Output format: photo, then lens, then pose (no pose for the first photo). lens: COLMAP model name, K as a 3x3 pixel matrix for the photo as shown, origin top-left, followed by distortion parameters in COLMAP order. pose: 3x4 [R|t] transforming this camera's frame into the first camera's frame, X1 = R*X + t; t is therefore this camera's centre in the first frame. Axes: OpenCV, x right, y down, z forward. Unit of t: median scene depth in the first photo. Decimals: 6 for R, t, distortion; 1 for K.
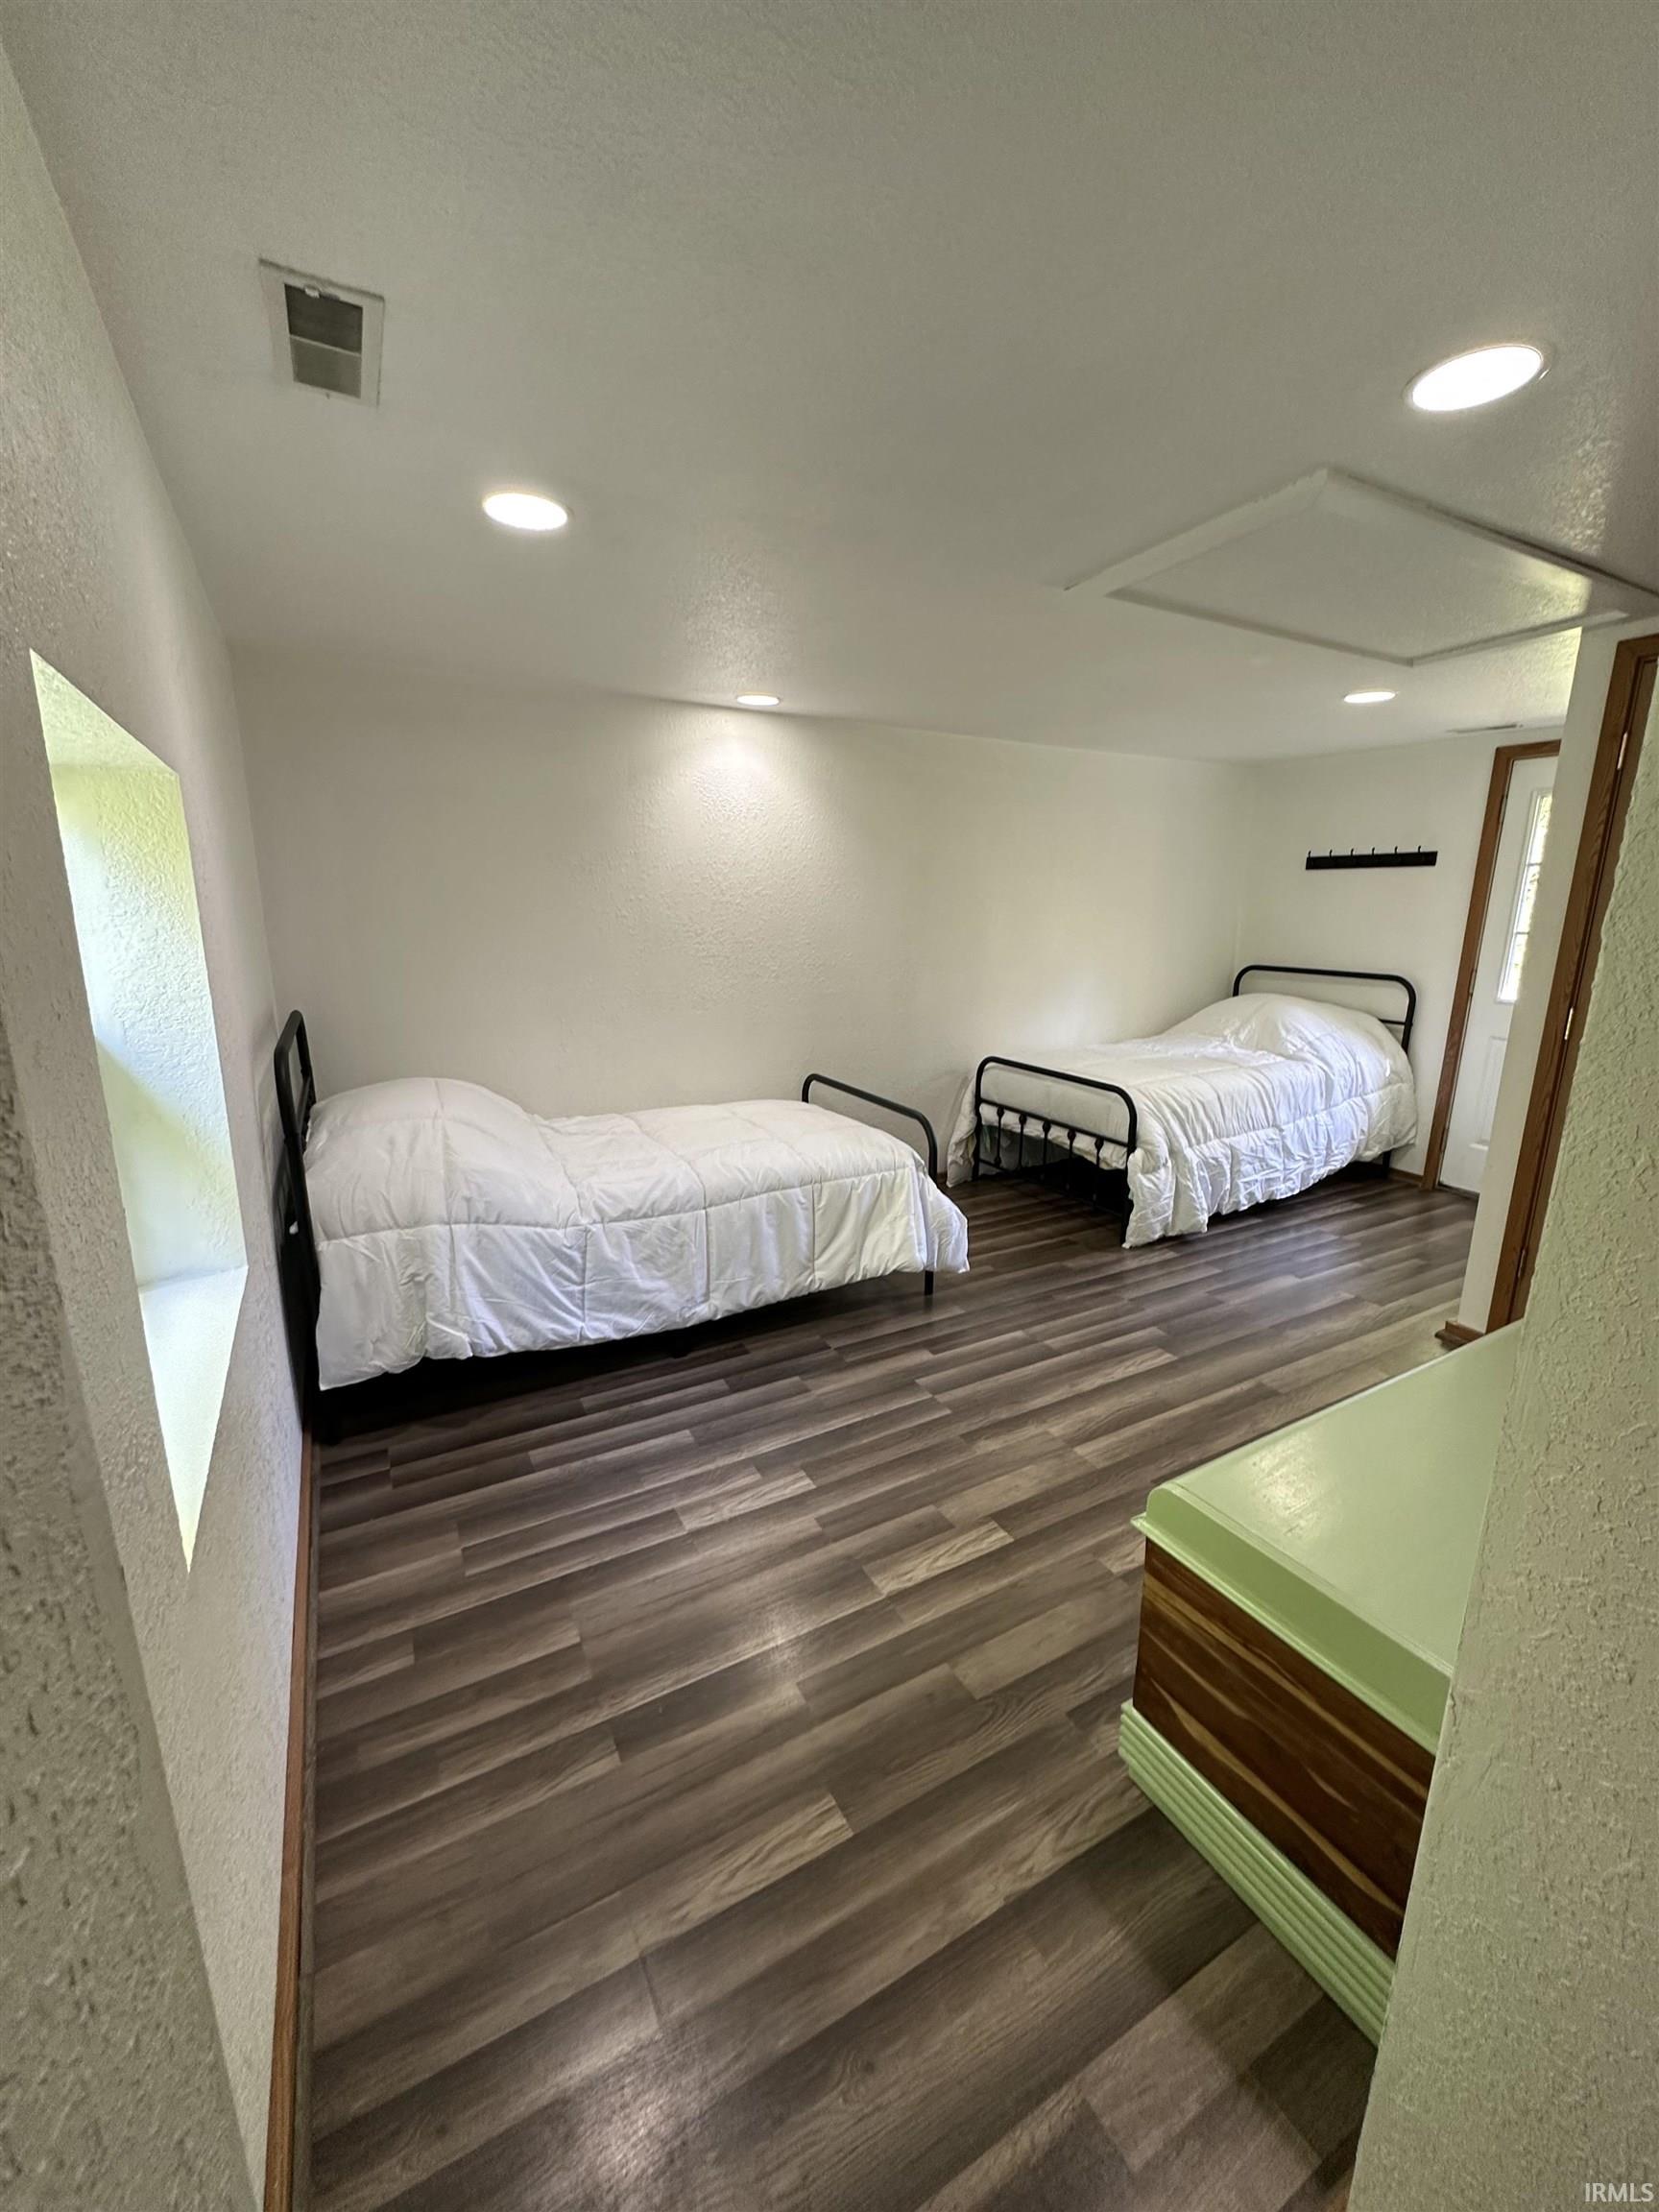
lens RADIAL K [[889.2, 0, 829.5], [0, 889.2, 1106.0], [0, 0, 1]] dist [0.006014, 0.000029]
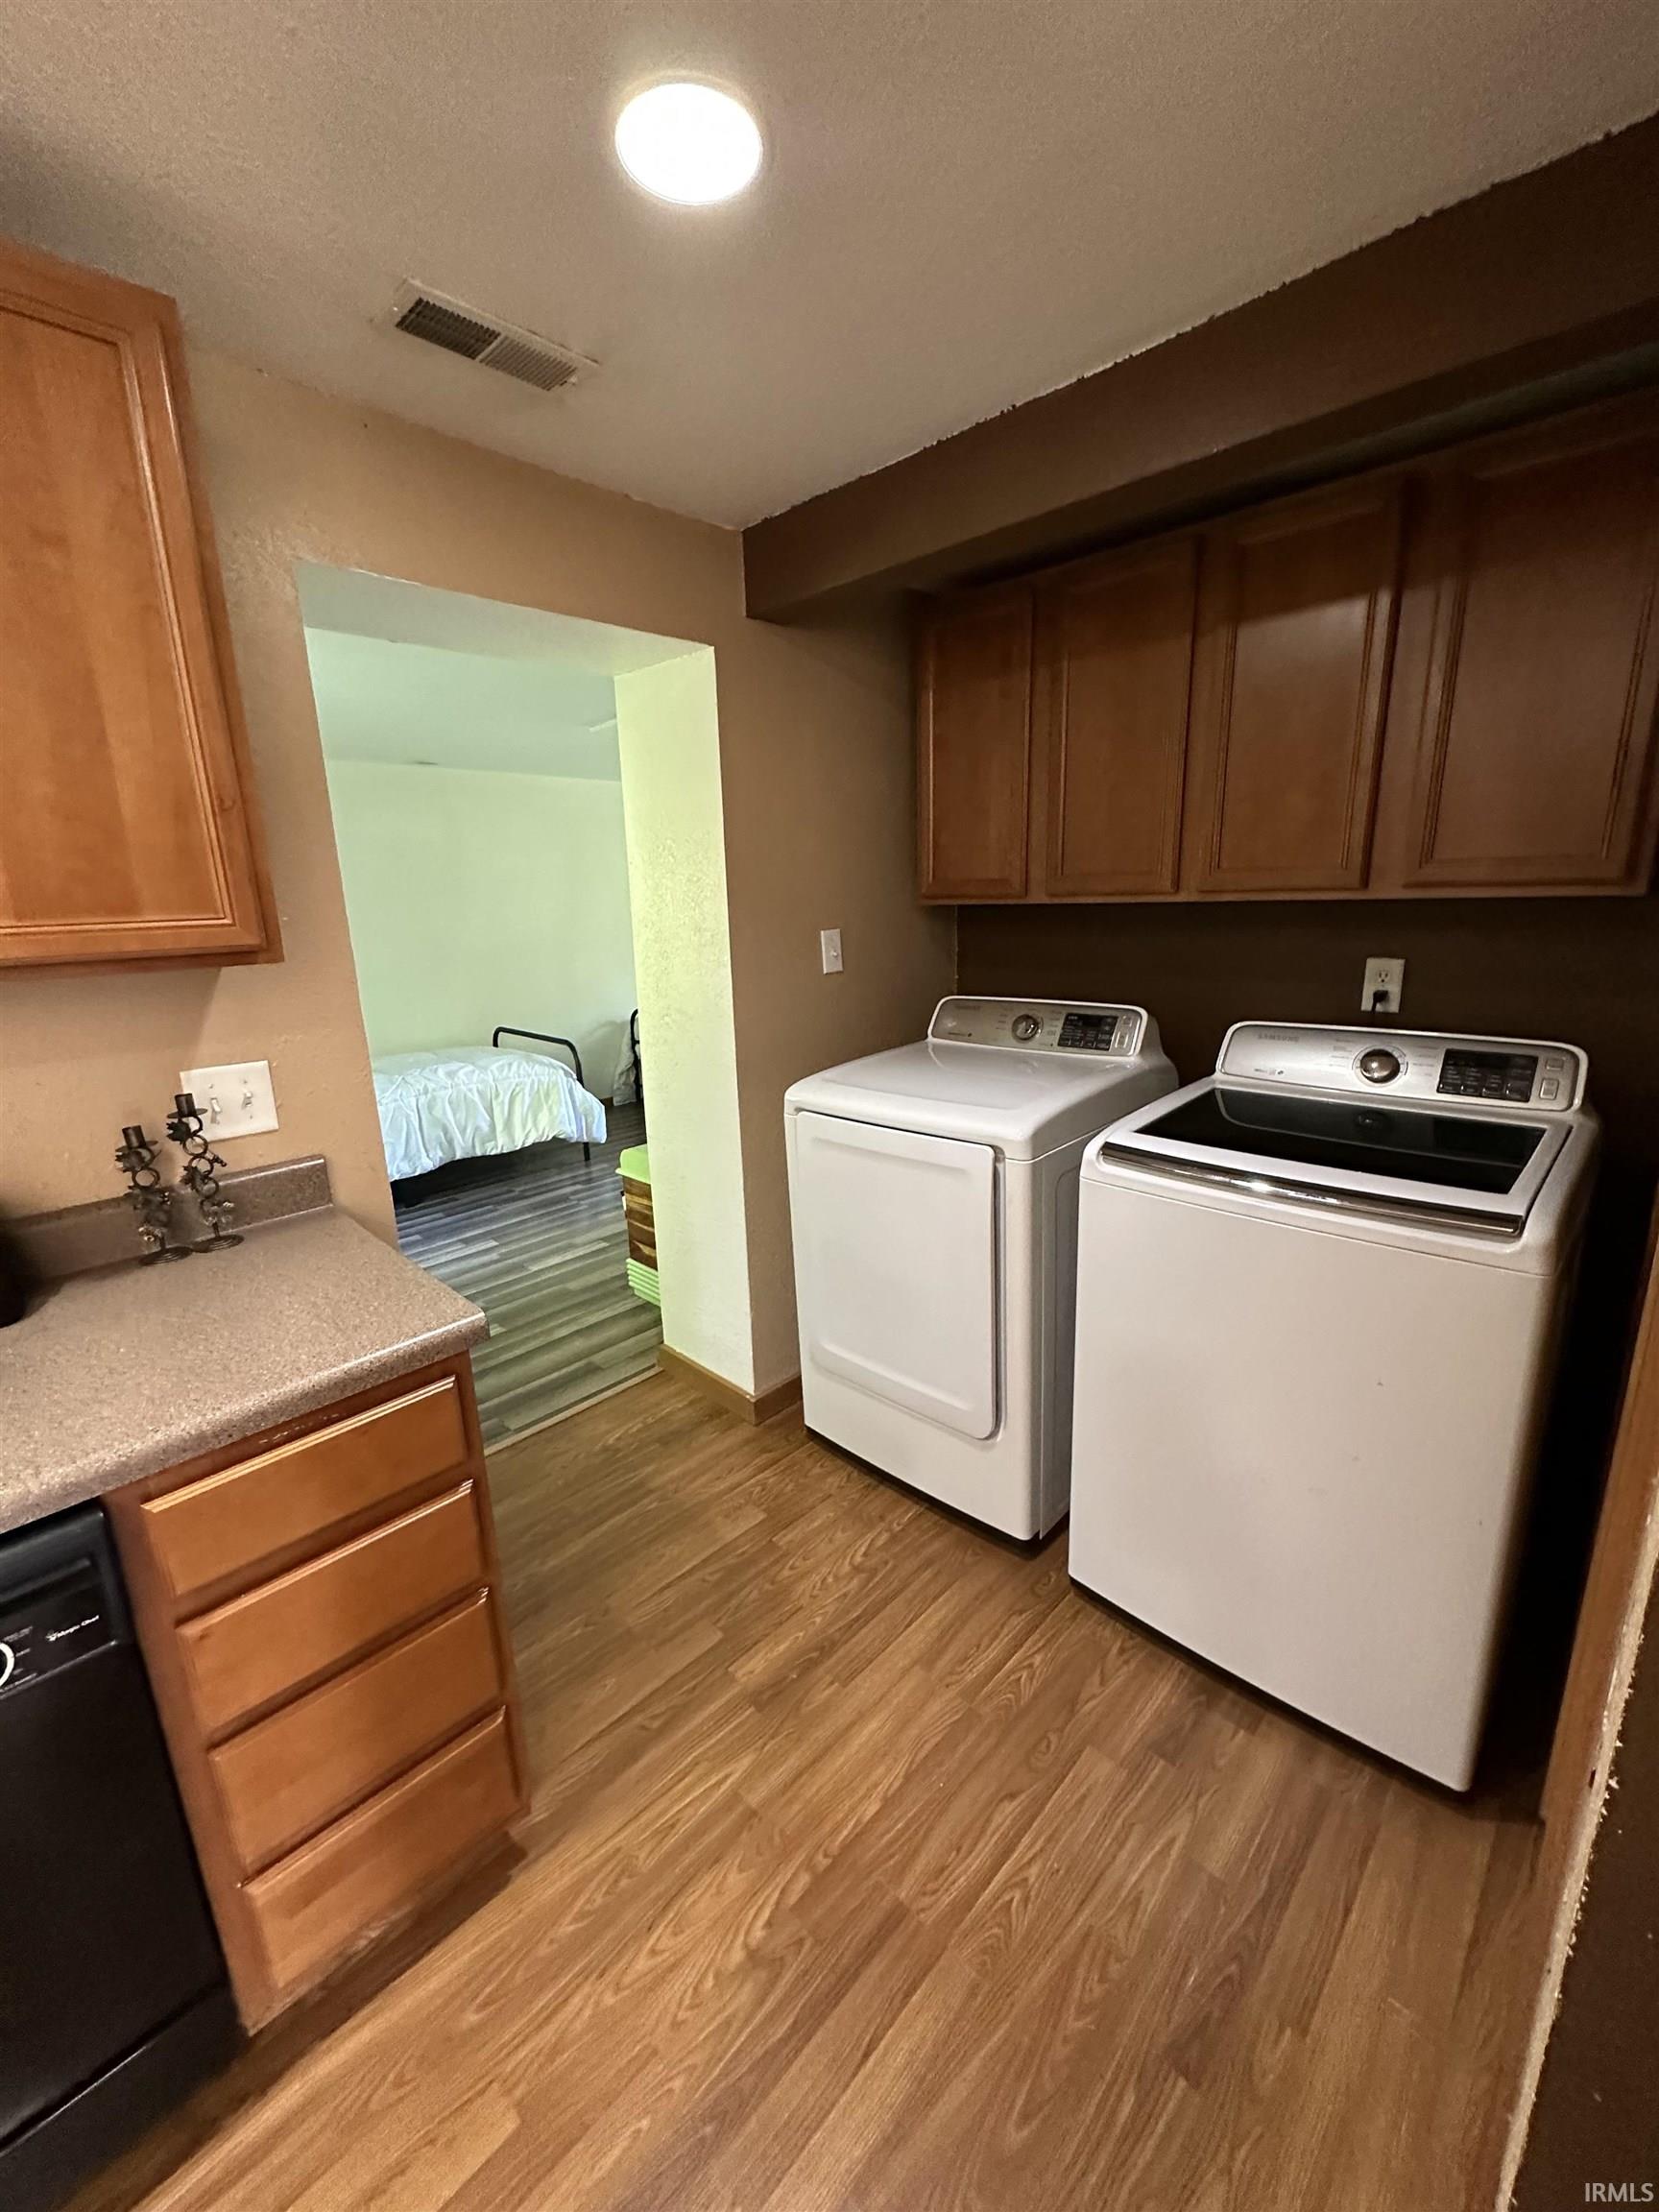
lens RADIAL K [[889.2, 0, 829.5], [0, 889.2, 1106.0], [0, 0, 1]] dist [0.006014, 0.000029]
pose [[0.959744, -0.097743, 0.263321, 0.128774], [0.095482, 0.995201, 0.021403, 0.138594], [-0.264149, 0.004601, 0.964471, -0.631523]]
